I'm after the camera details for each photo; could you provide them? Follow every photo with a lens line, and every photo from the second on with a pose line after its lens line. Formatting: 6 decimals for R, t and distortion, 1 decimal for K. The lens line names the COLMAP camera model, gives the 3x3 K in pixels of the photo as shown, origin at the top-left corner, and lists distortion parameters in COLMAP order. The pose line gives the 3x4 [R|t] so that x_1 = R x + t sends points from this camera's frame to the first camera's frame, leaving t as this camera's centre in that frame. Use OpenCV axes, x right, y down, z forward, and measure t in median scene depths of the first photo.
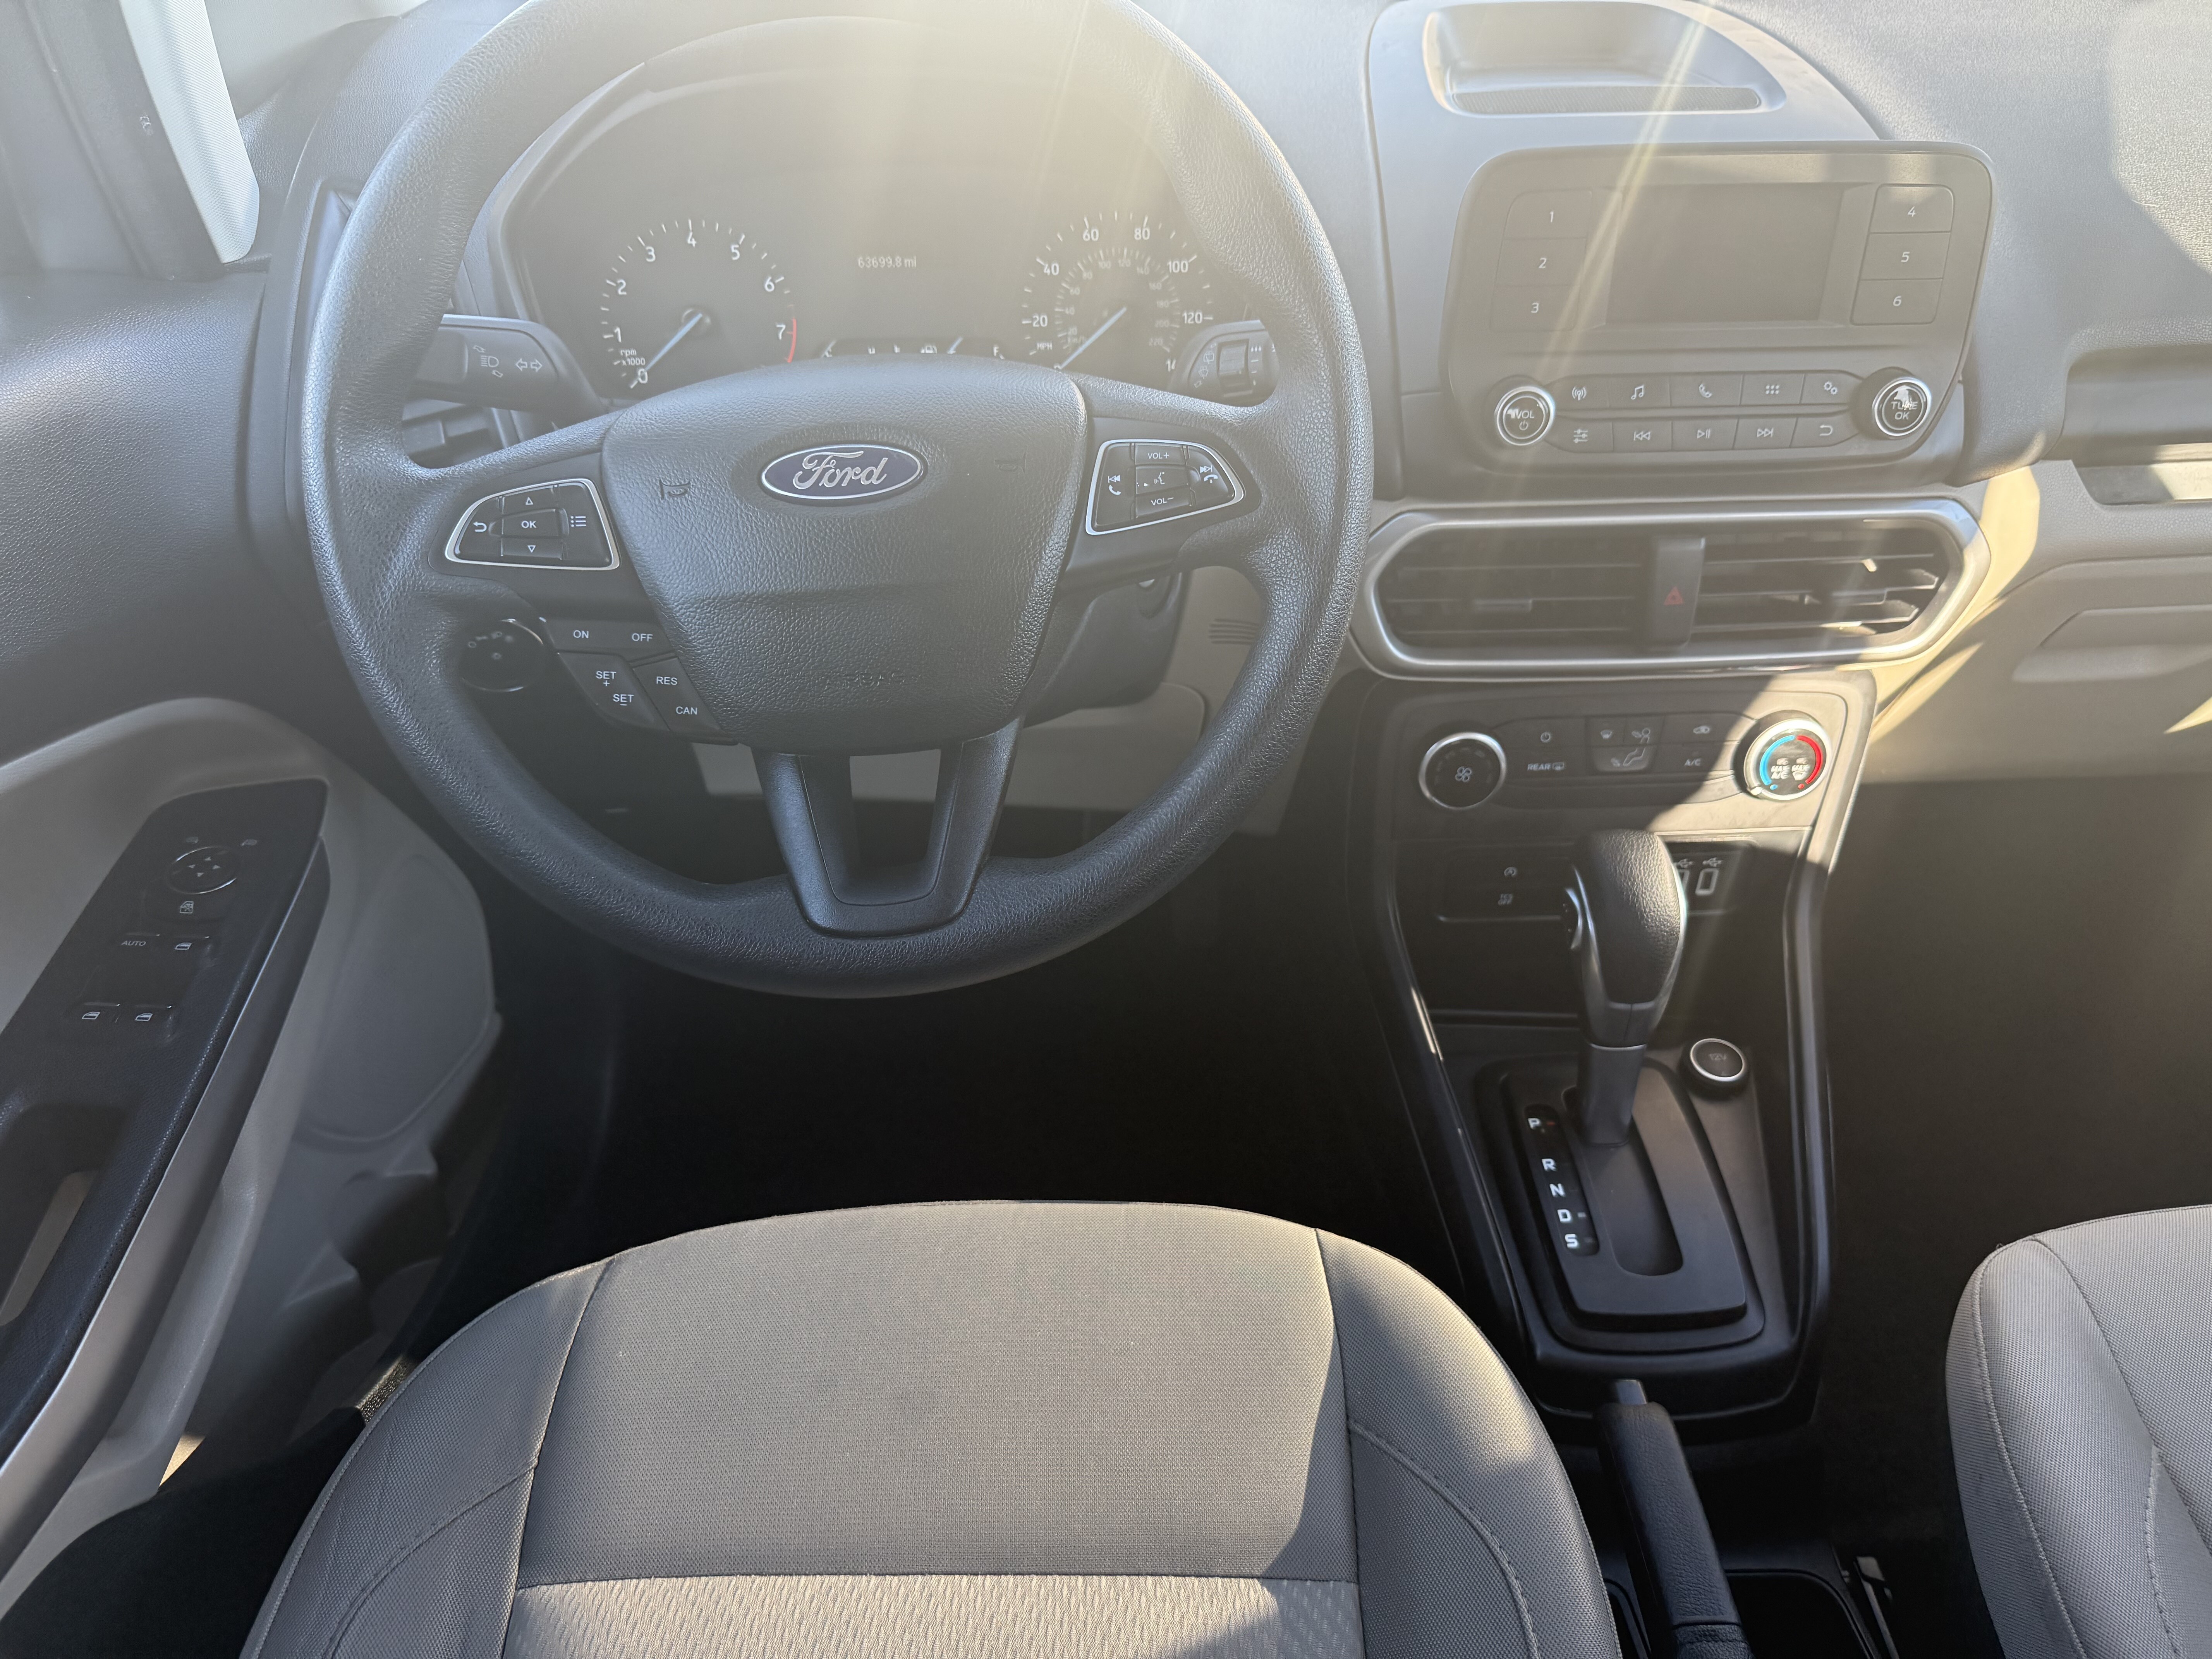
lens RADIAL K [[1546.8, 0, 1106.0], [0, 1546.8, 829.6], [0, 0, 1]] dist [-0.003310, -0.000957]
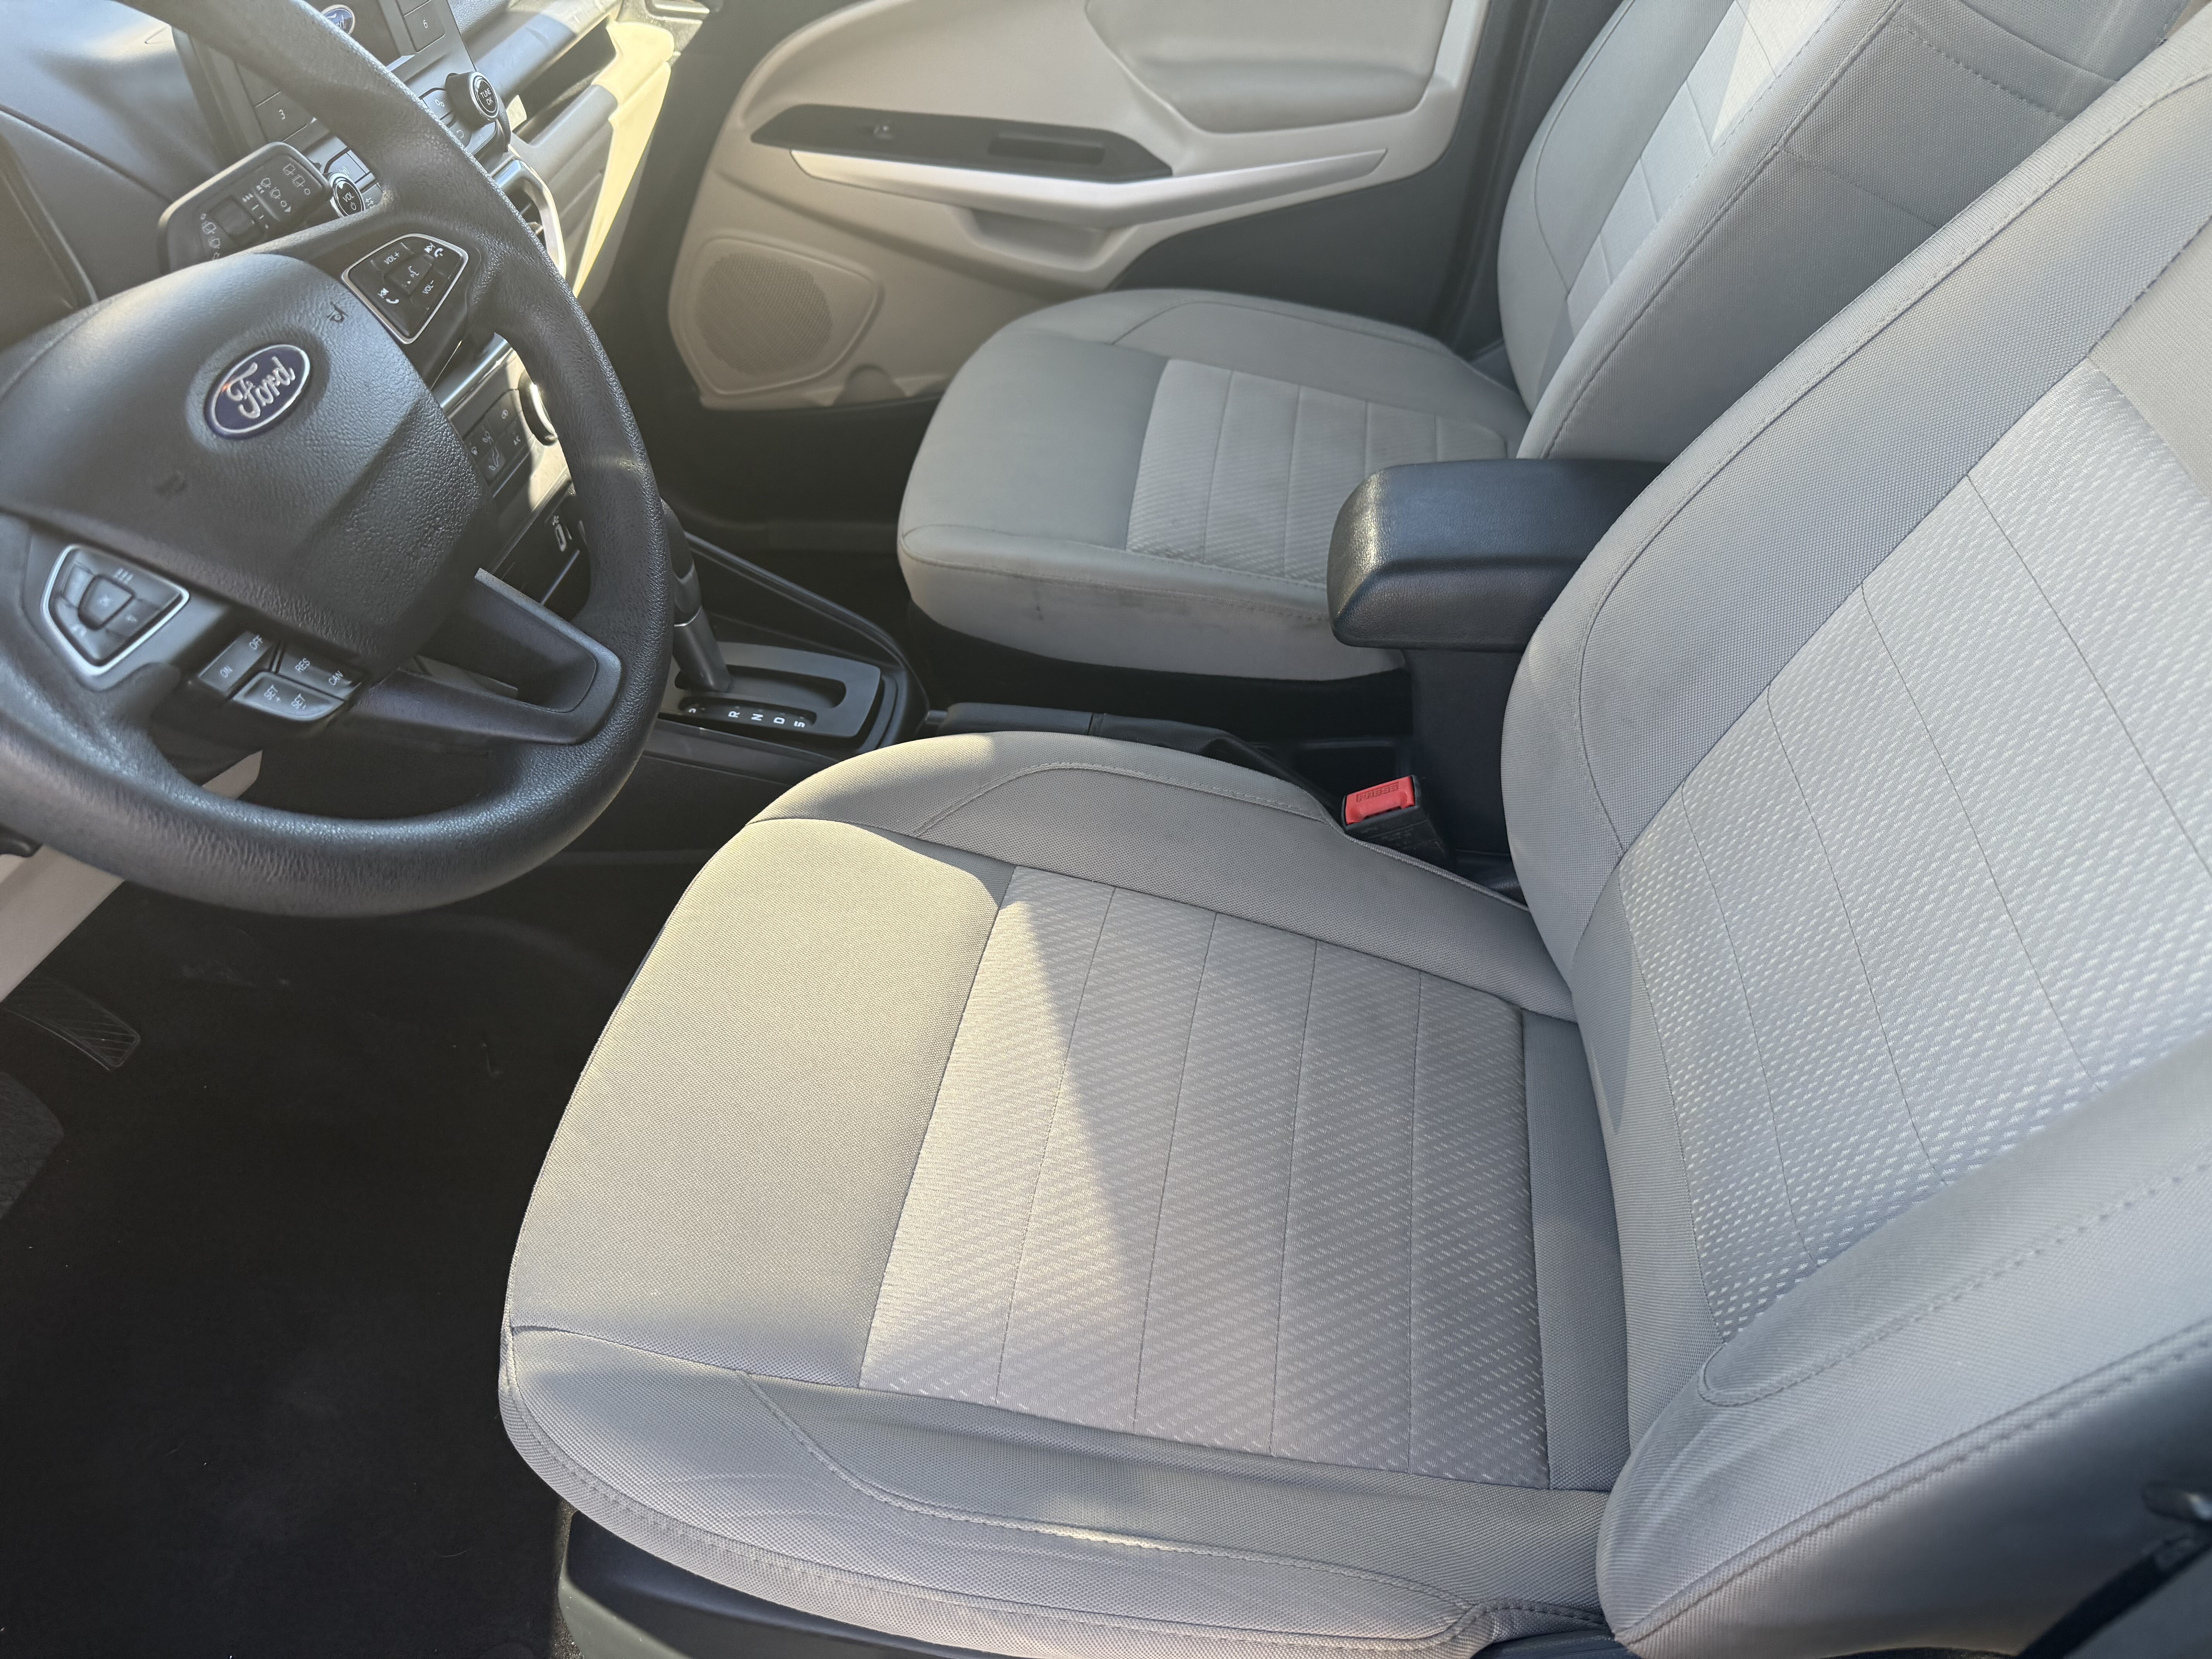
lens RADIAL K [[1546.8, 0, 1106.3], [0, 1546.8, 829.4], [0, 0, 1]] dist [-0.003310, -0.000957]
pose [[0.177601, -0.666845, 0.723724, -0.984092], [0.623352, 0.645299, 0.441613, -0.147604], [-0.761506, 0.372704, 0.530284, 0.164188]]
